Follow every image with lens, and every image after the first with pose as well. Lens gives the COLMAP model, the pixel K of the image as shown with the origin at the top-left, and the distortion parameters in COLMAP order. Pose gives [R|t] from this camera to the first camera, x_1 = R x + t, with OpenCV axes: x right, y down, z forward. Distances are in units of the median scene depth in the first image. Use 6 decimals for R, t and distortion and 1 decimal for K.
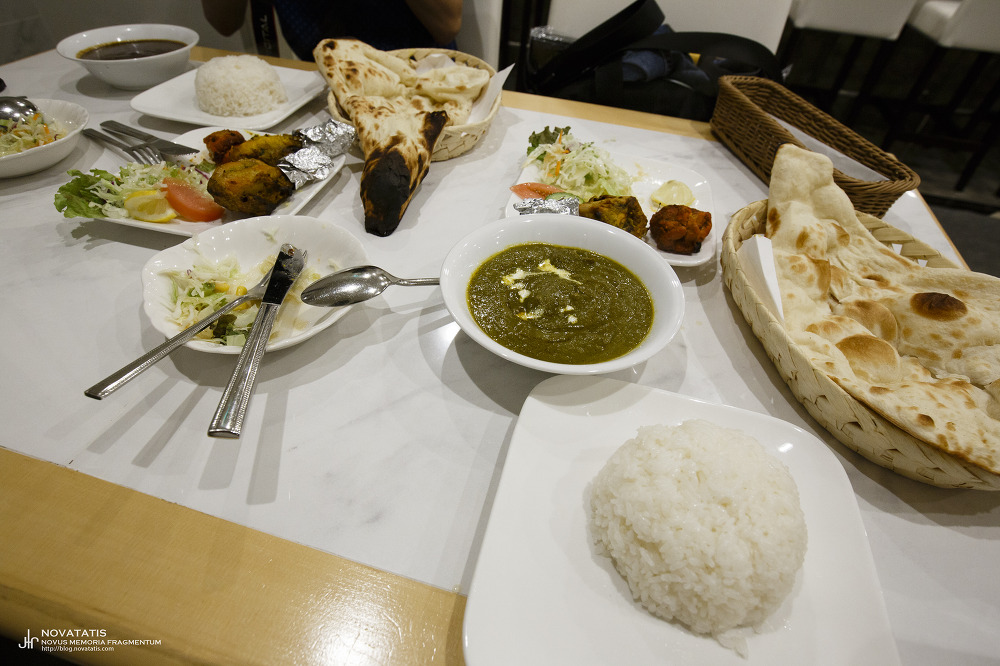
lens RADIAL K [[516.8, 0, 500.0], [0, 516.8, 333.0], [0, 0, 1]] dist [-0.041921, 0.015194]
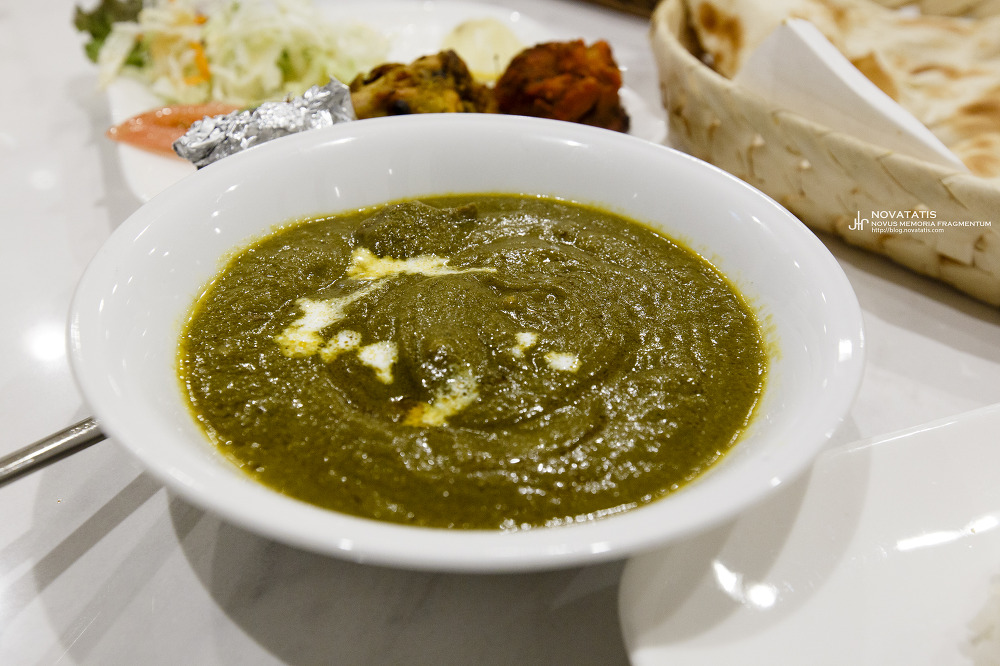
lens RADIAL K [[945.8, 0, 500.0], [0, 945.8, 333.0], [0, 0, 1]] dist [0.037427, 0.008503]
pose [[0.806104, -0.376685, 0.456405, -0.130396], [0.431288, 0.902050, -0.017253, -0.041744], [-0.405200, 0.210749, 0.889605, 0.410543]]
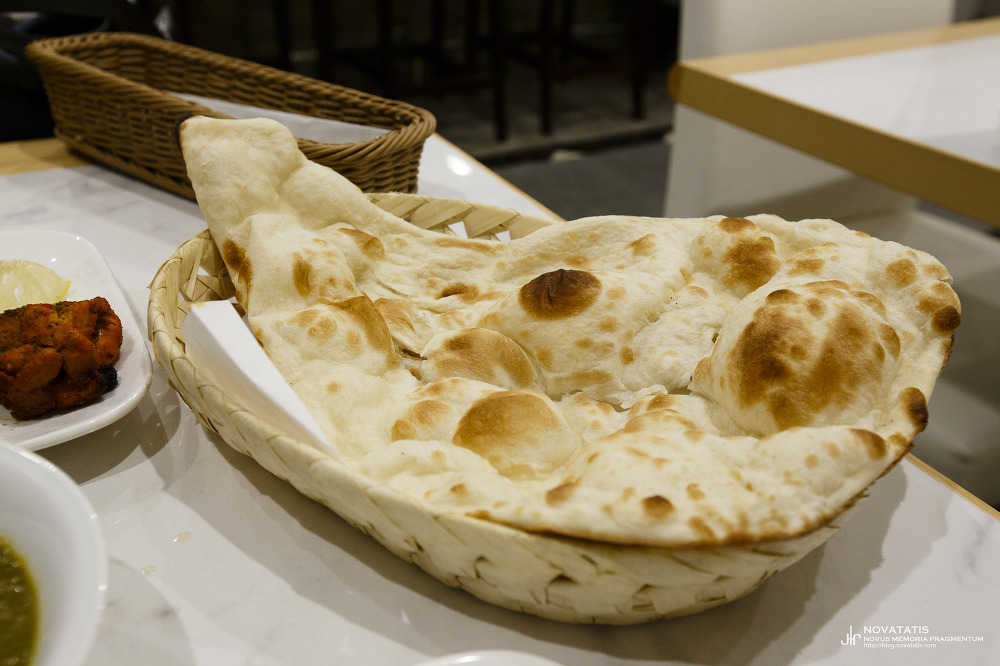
lens RADIAL K [[945.8, 0, 500.0], [0, 945.8, 333.0], [0, 0, 1]] dist [0.037427, 0.008503]
pose [[0.710972, -0.376737, 0.593791, 0.170427], [0.491849, 0.869894, -0.036999, -0.008744], [-0.502596, 0.318360, 0.803768, 0.192651]]
